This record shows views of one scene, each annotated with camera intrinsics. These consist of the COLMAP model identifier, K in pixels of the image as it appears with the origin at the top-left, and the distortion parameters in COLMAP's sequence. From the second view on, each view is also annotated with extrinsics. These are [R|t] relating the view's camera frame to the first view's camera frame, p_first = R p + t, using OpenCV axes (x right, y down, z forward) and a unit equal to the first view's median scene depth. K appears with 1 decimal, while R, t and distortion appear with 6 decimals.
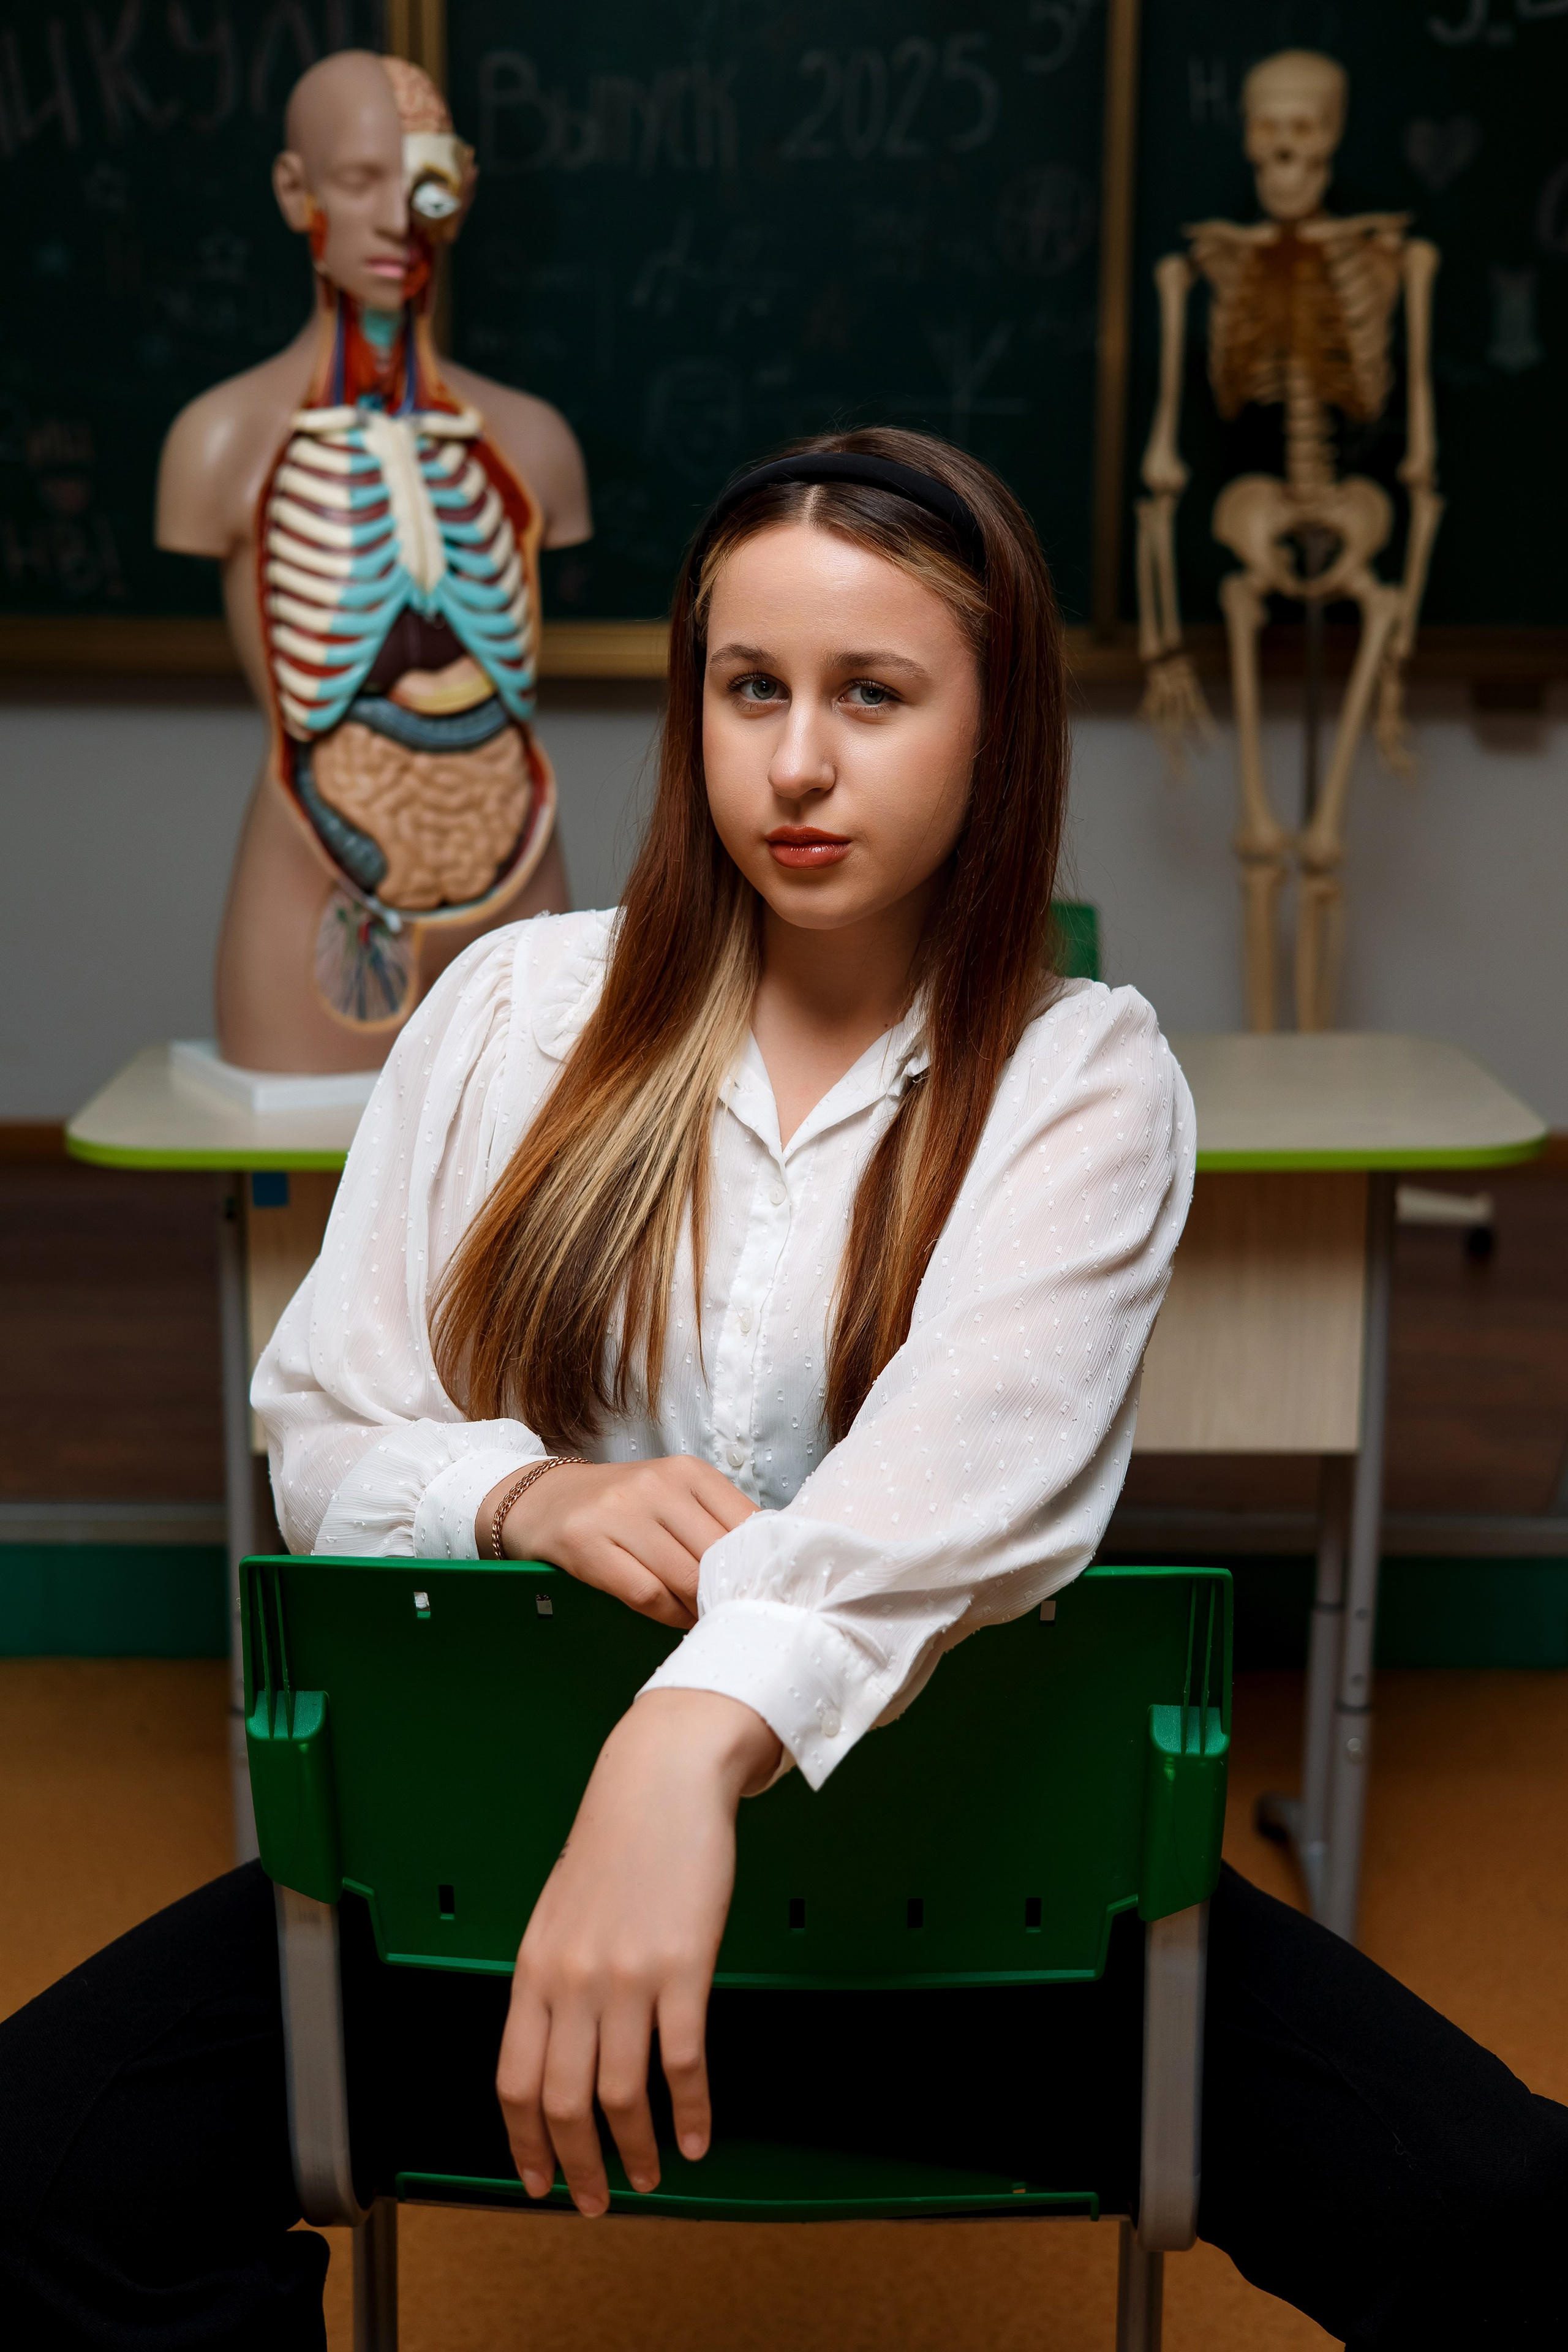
lens RADIAL K [[3419.2, 0, 749.3], [0, 3419.2, 1208.9], [0, 0, 1]] dist [0.013668, 0.000000]
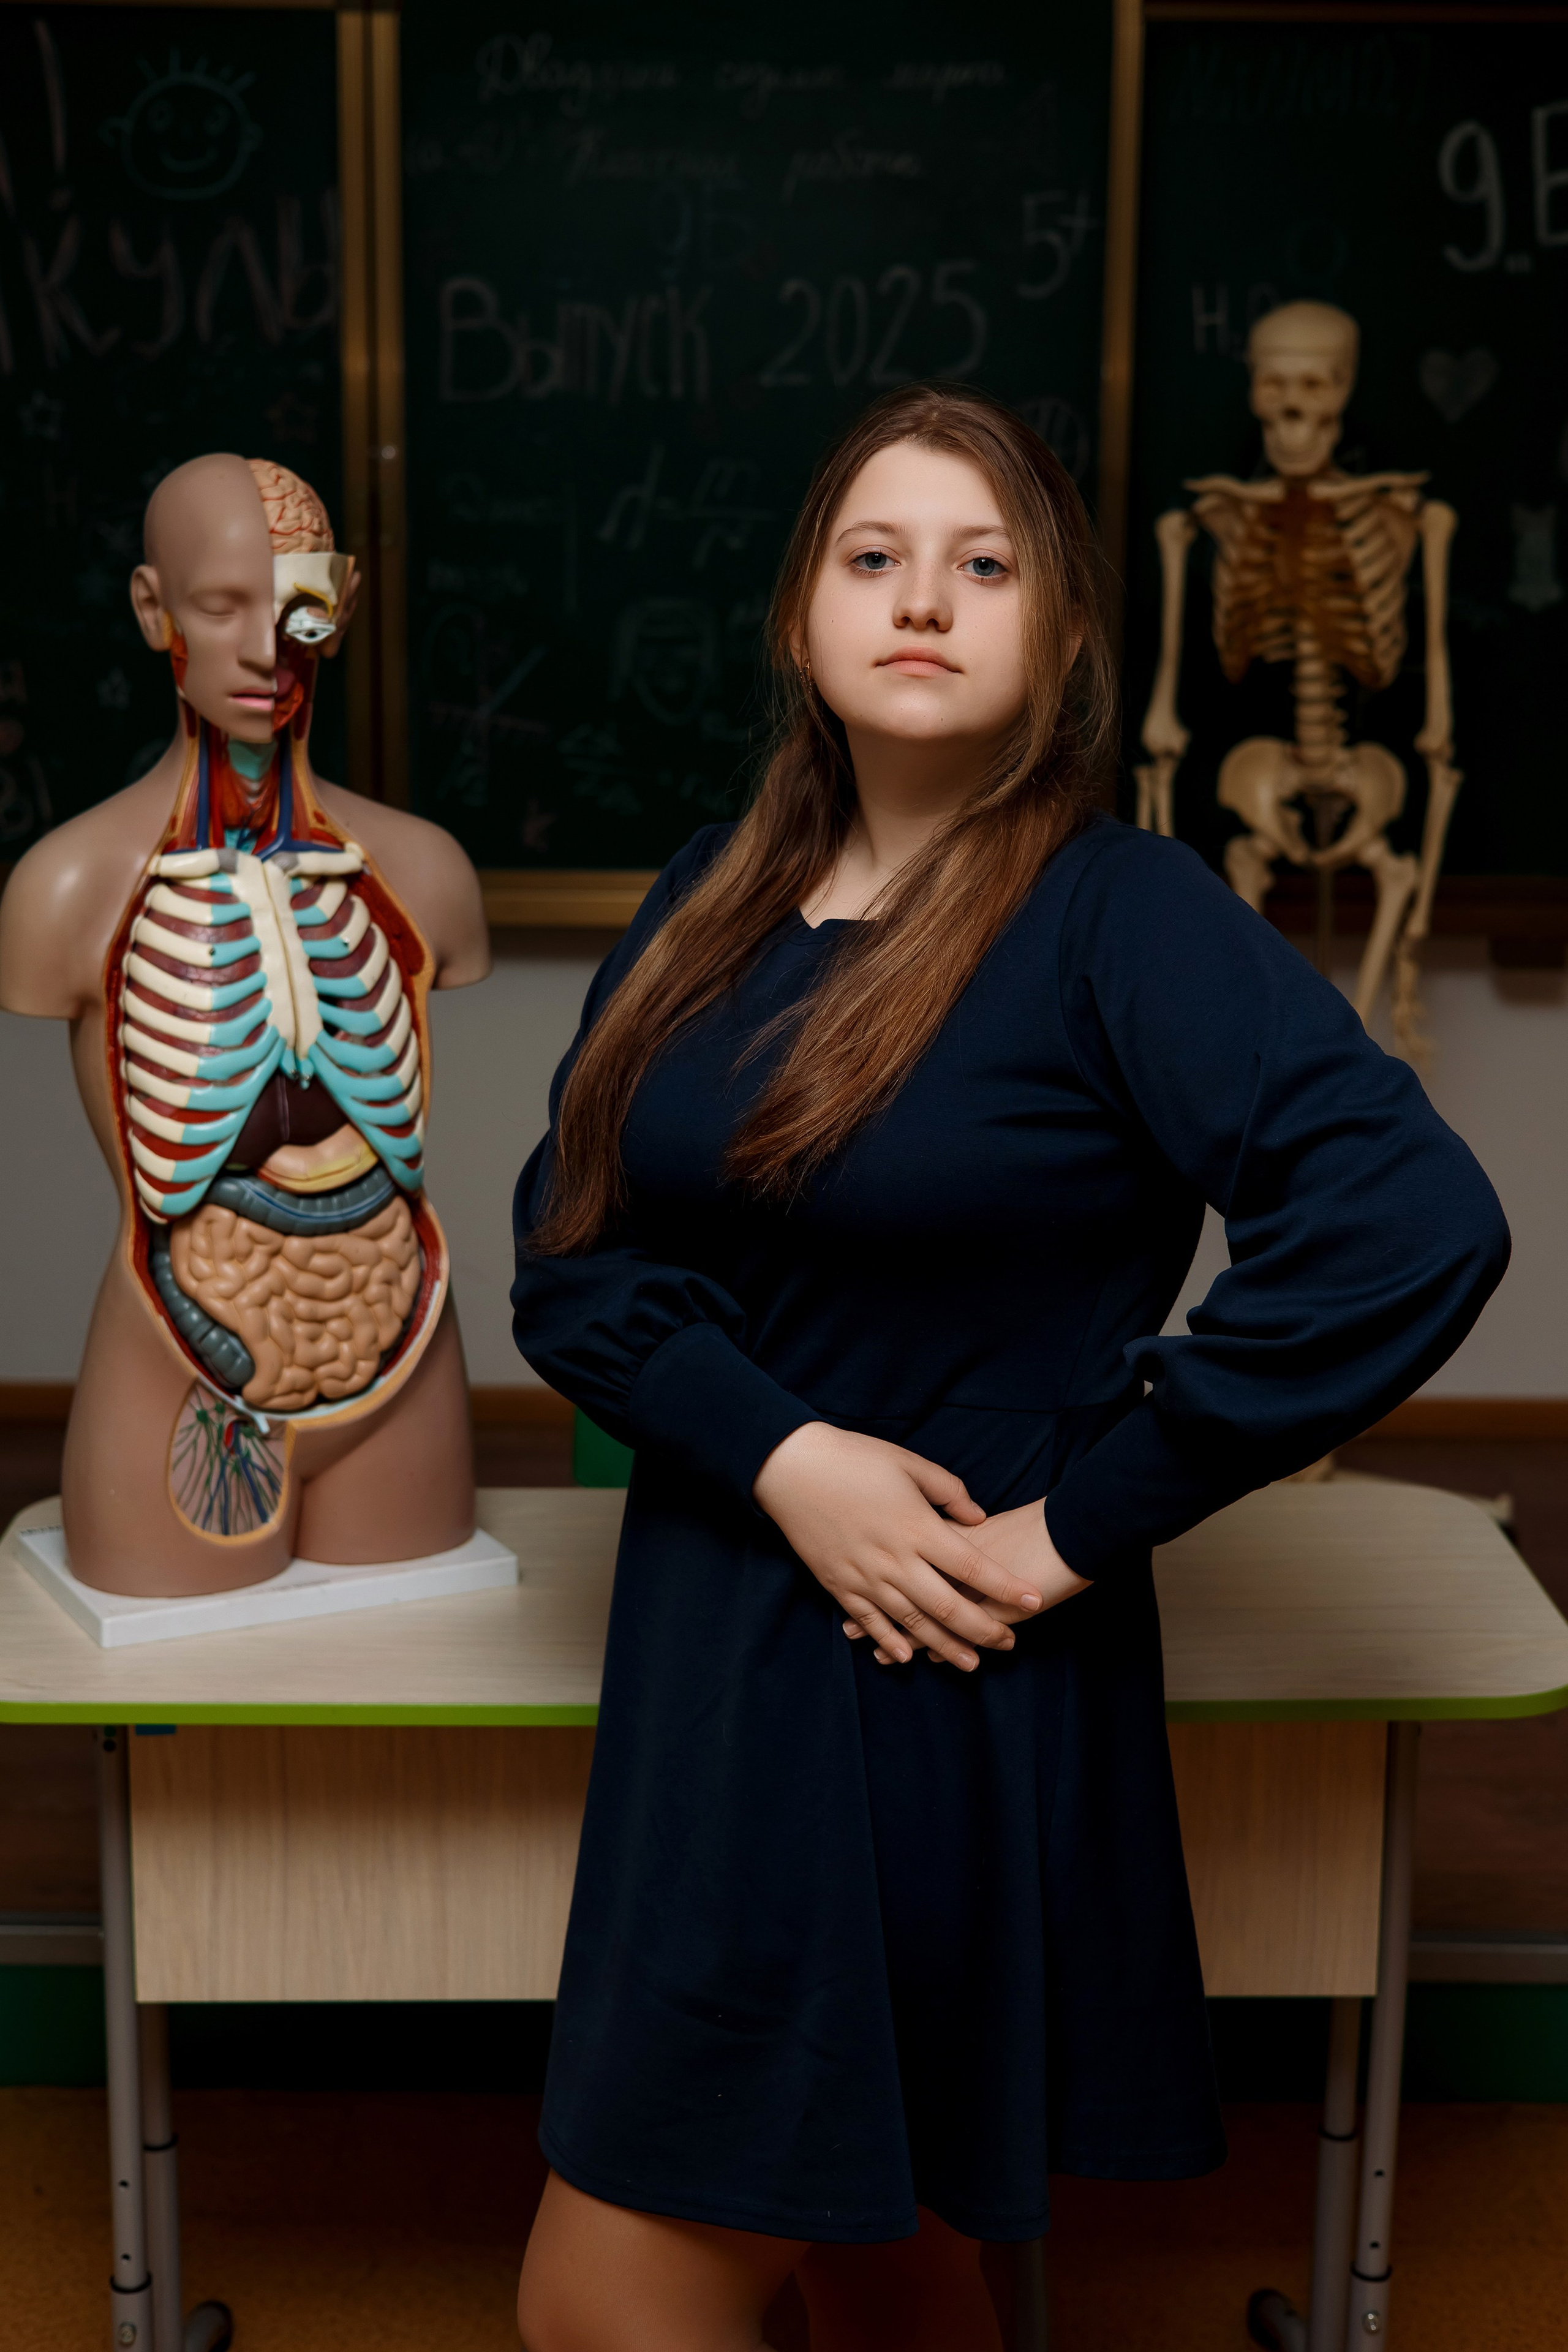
lens RADIAL K [[3419.2, 0, 788.3], [0, 3419.2, 1131.2], [0, 0, 1]] dist [0.013668, 0.000000]
pose [[0.999991, 0.004073, 0.000965, 0.030571], [-0.004045, 0.999619, -0.027304, -0.135958], [-0.001076, 0.027300, 0.999627, 0.116672]]
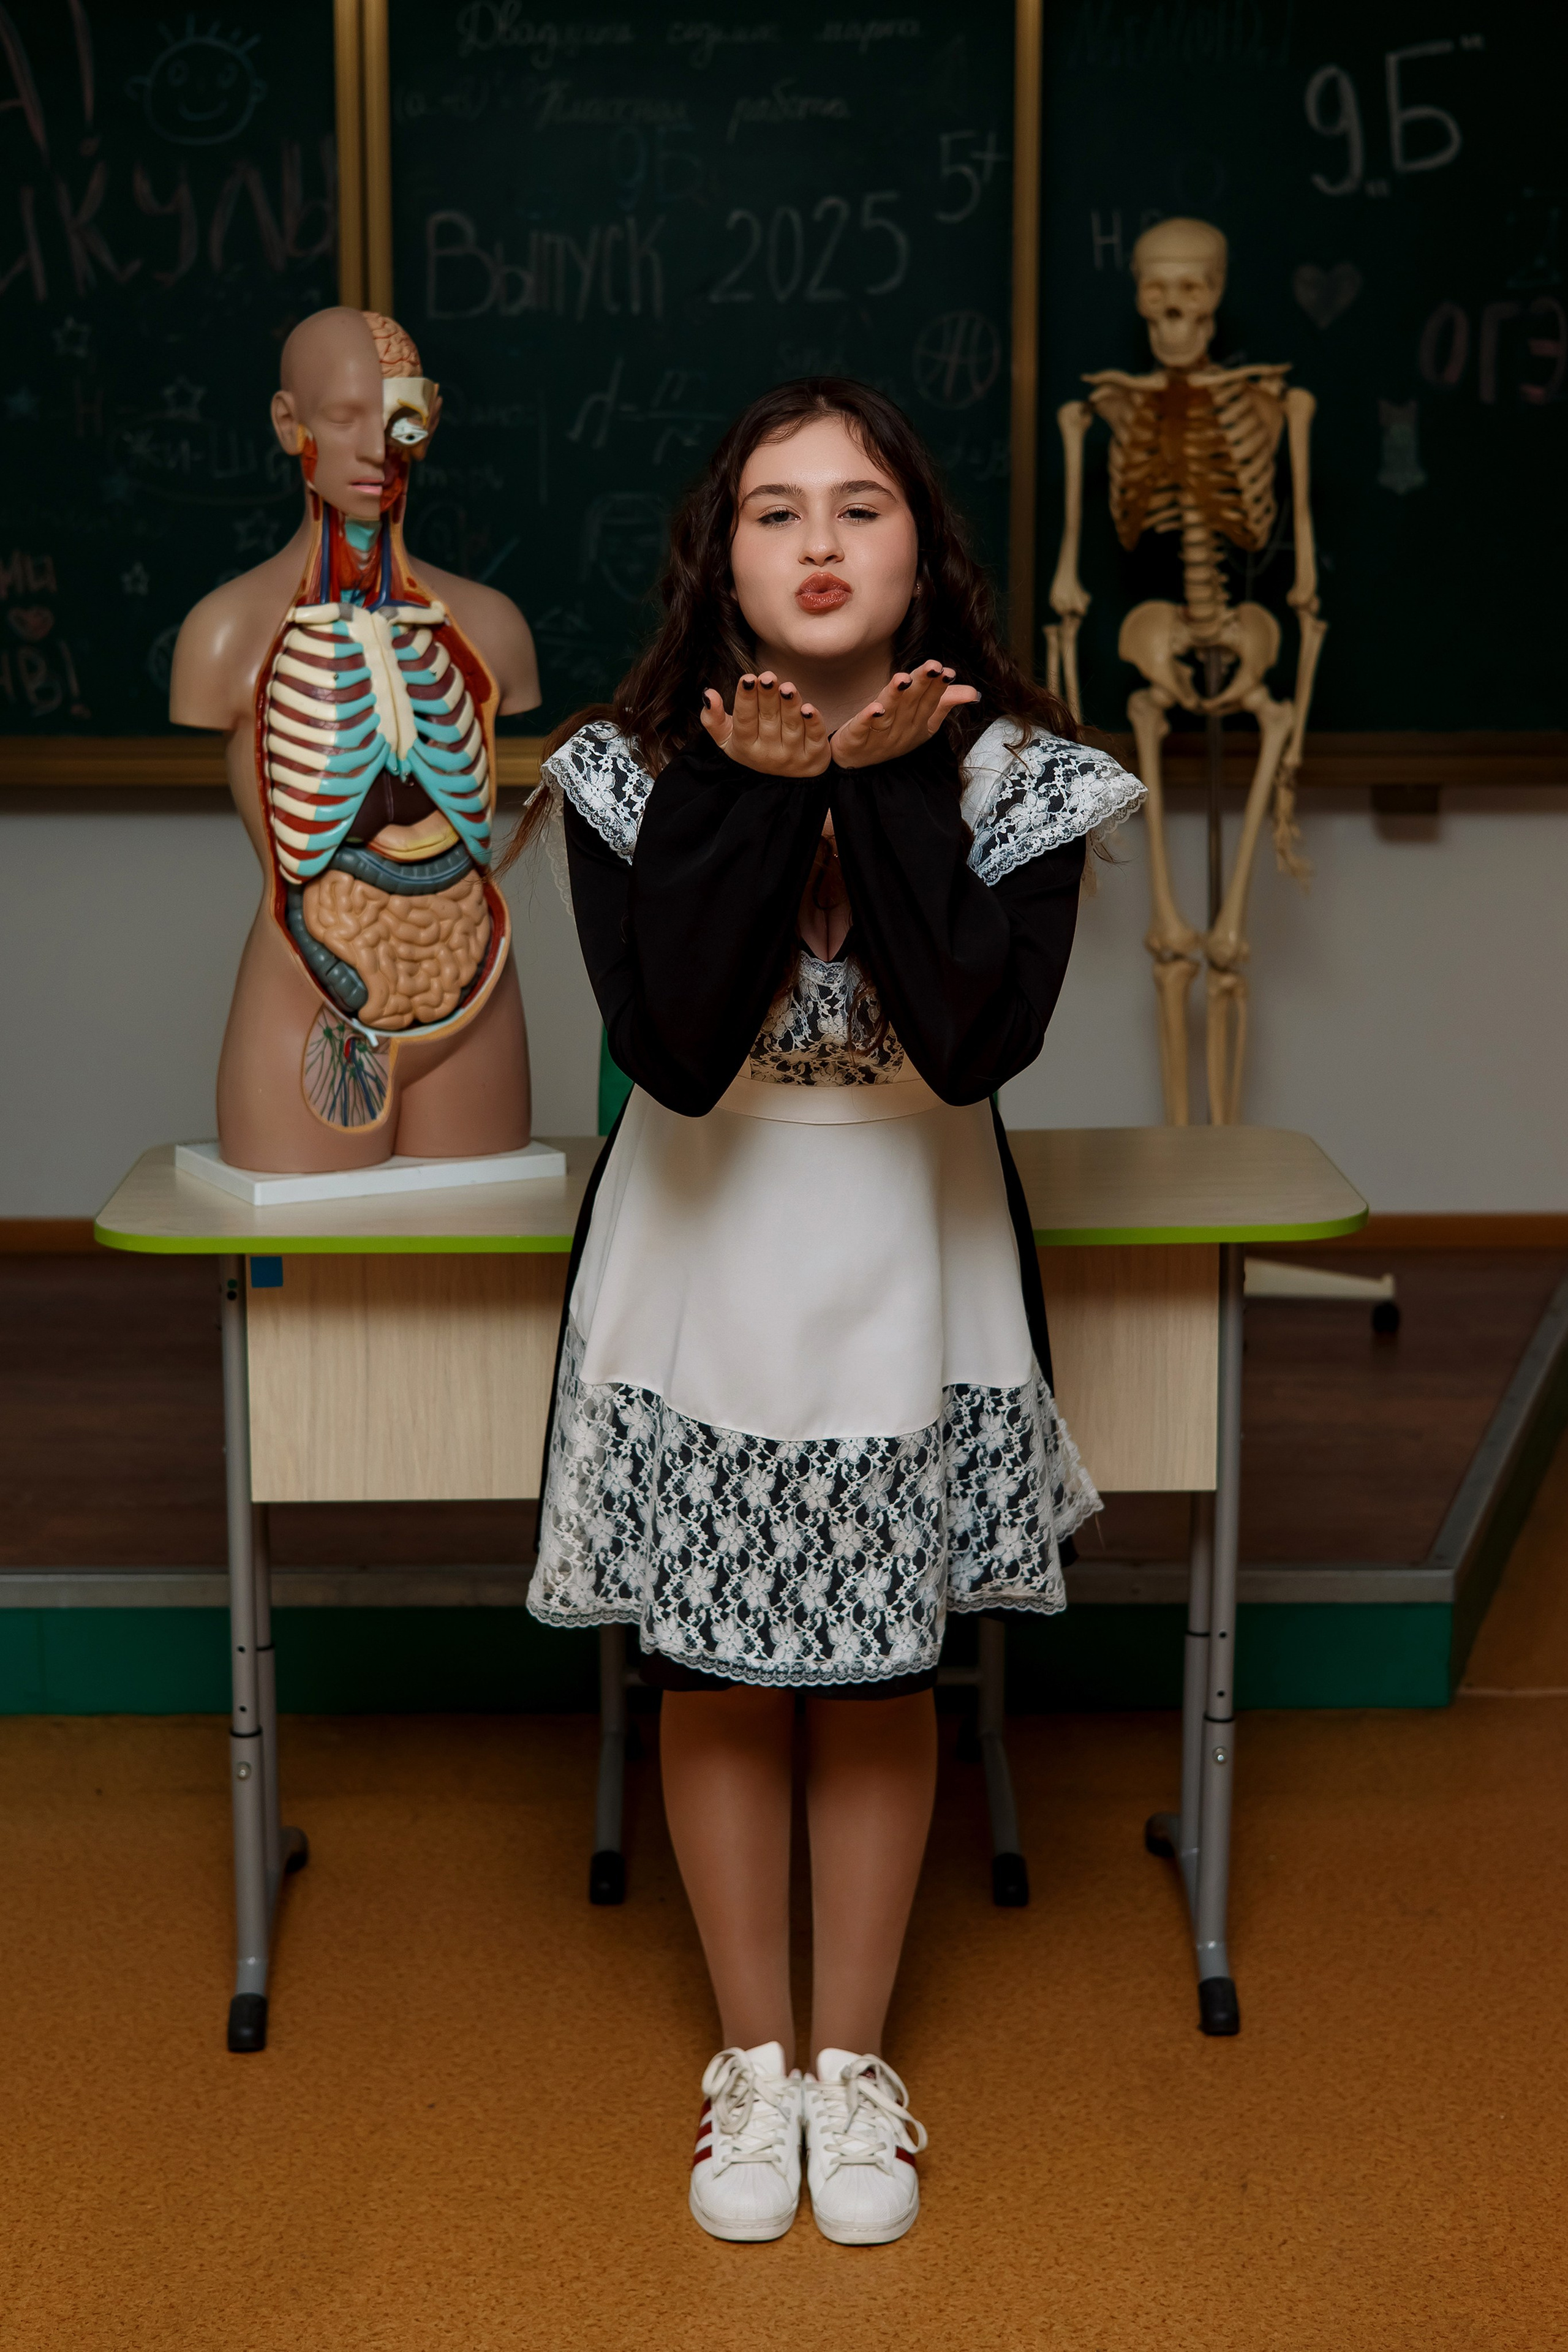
lens RADIAL K [[3784.1, 0, 747.6], [0, 3784.1, 1052.2], [0, 0, 1]] dist [-0.003624, 0.000000]
pose [[0.999840, -0.010203, 0.014716, 0.003650], [0.011177, 0.997639, -0.067759, 0.008204], [-0.013990, 0.067912, 0.997593, -0.277321]]
